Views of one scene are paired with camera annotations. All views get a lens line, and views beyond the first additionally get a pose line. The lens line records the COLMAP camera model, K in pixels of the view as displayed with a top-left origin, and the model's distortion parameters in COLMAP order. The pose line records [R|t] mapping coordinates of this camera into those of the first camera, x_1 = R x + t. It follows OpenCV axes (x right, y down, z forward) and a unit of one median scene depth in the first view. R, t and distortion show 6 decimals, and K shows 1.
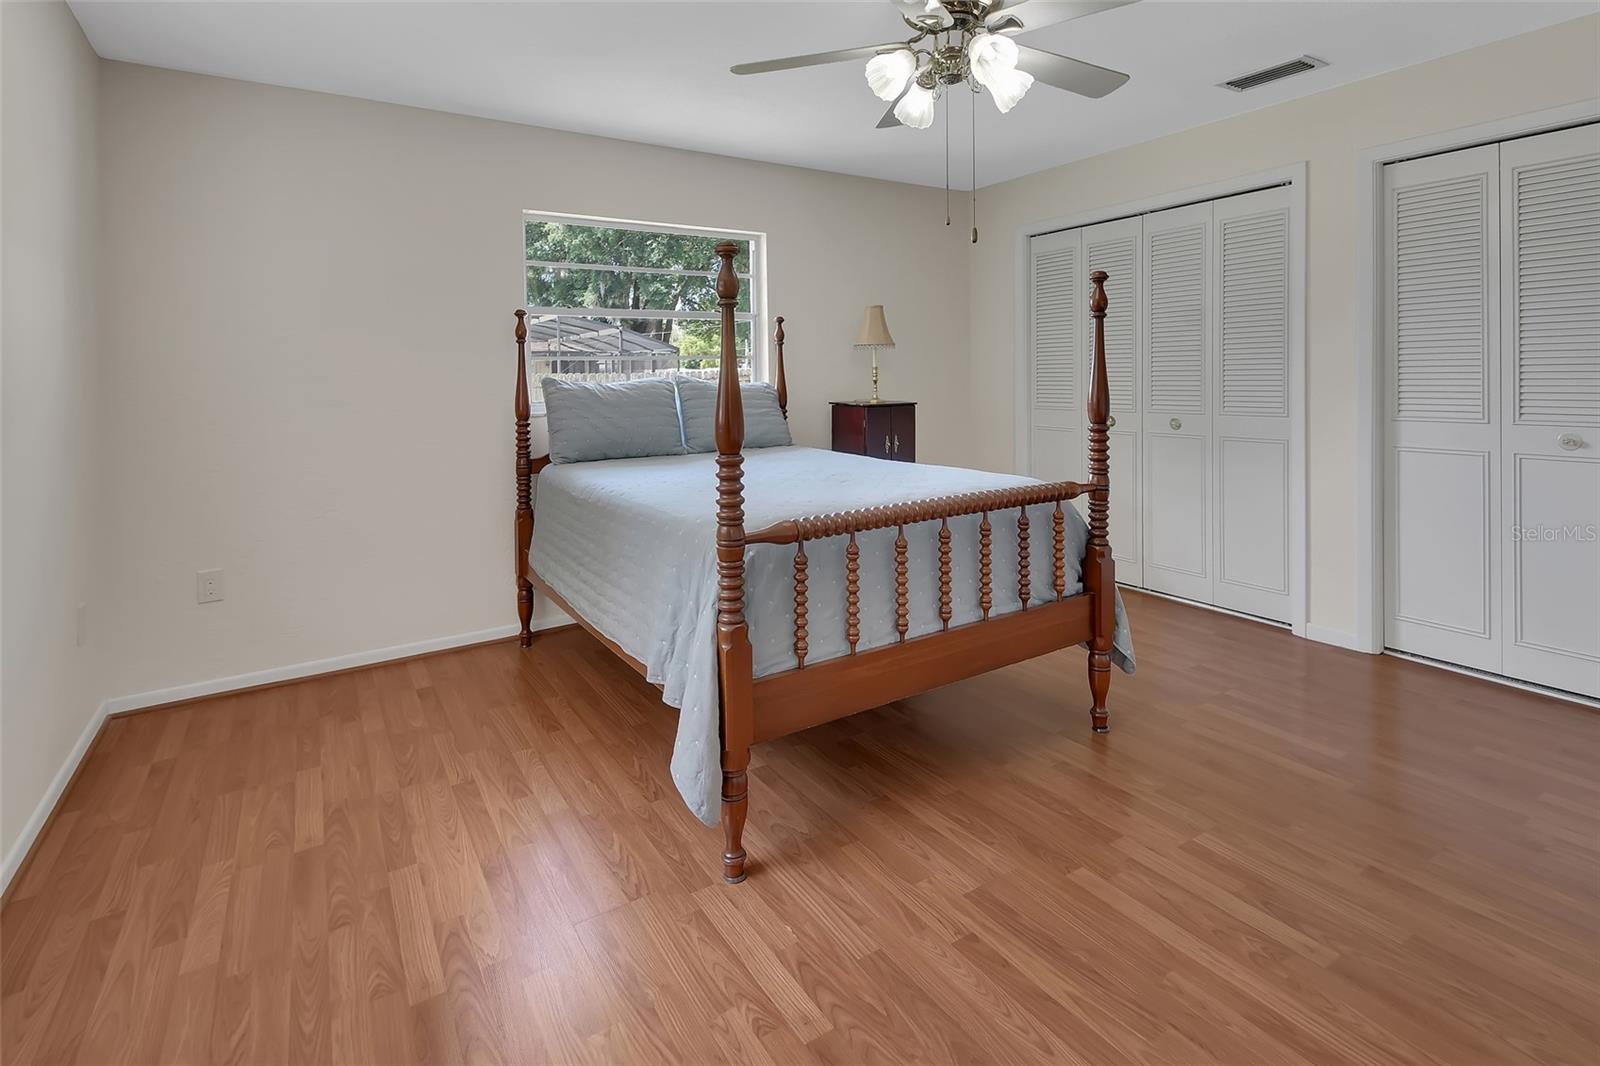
lens RADIAL K [[763.7, 0, 781.4], [0, 763.7, 550.7], [0, 0, 1]] dist [0.023091, -0.000460]
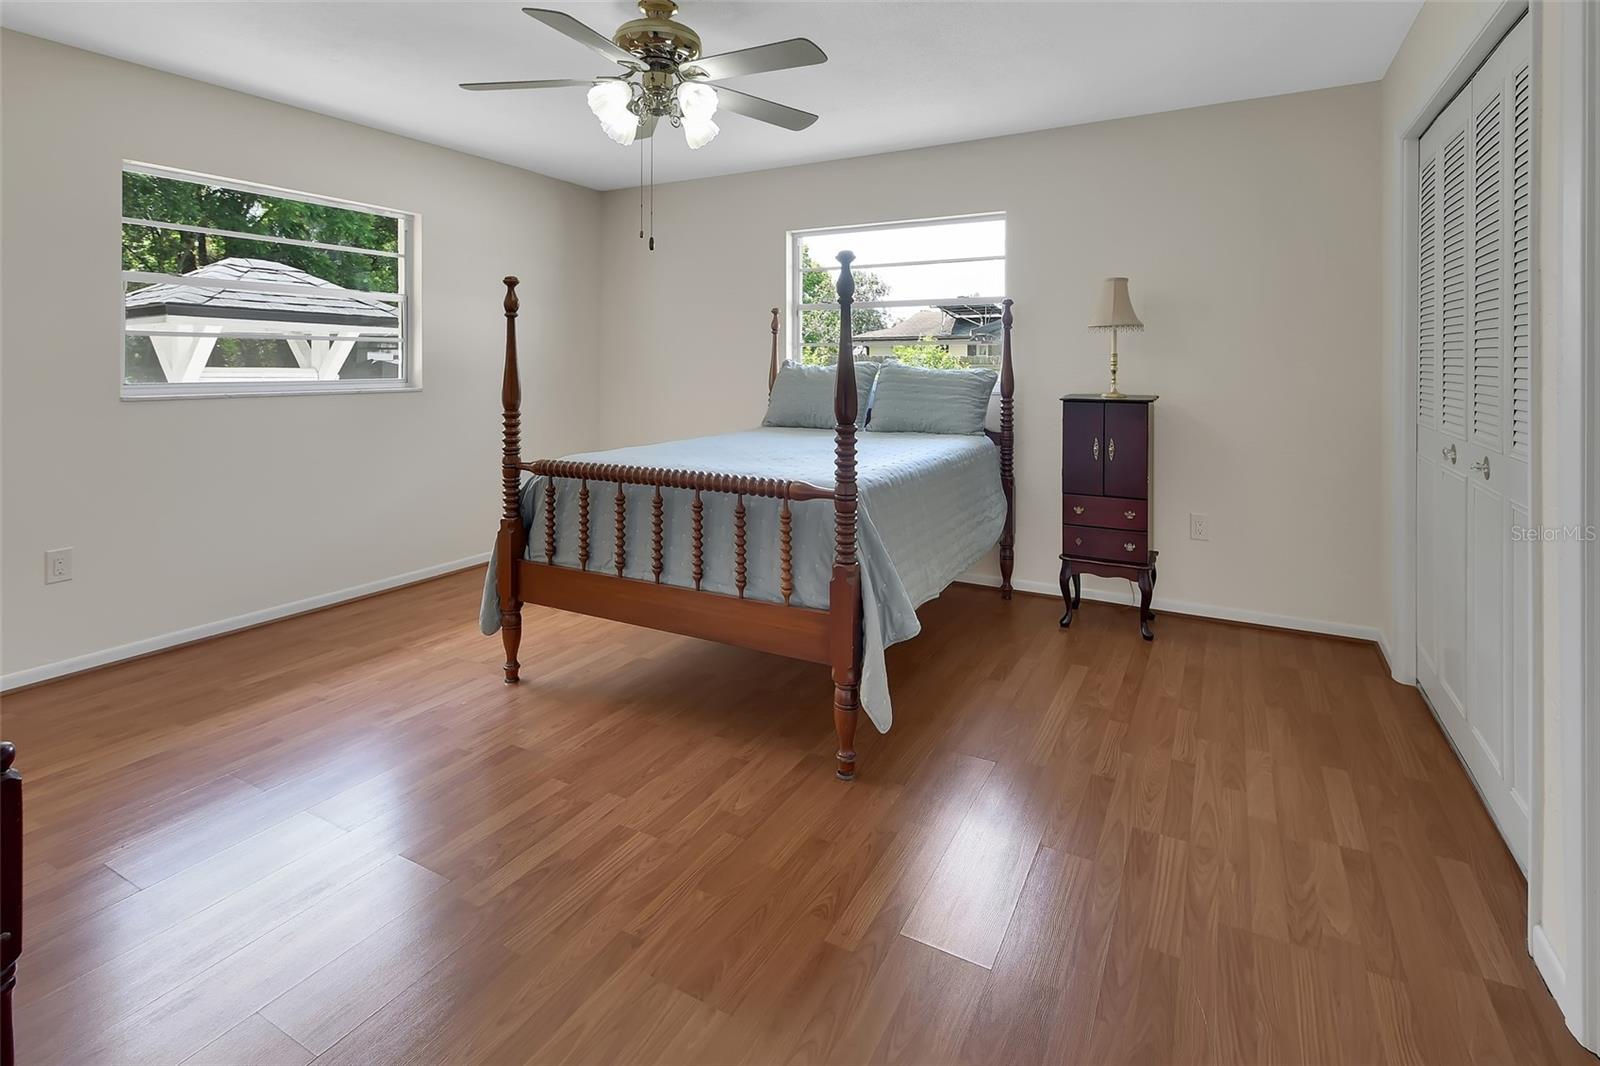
lens RADIAL K [[763.7, 0, 781.4], [0, 763.7, 550.7], [0, 0, 1]] dist [0.023091, -0.000460]
pose [[0.468375, 0.231268, -0.852725, 1.392539], [-0.208246, 0.966840, 0.147835, -0.169151], [0.858638, 0.108334, 0.501004, 0.619300]]
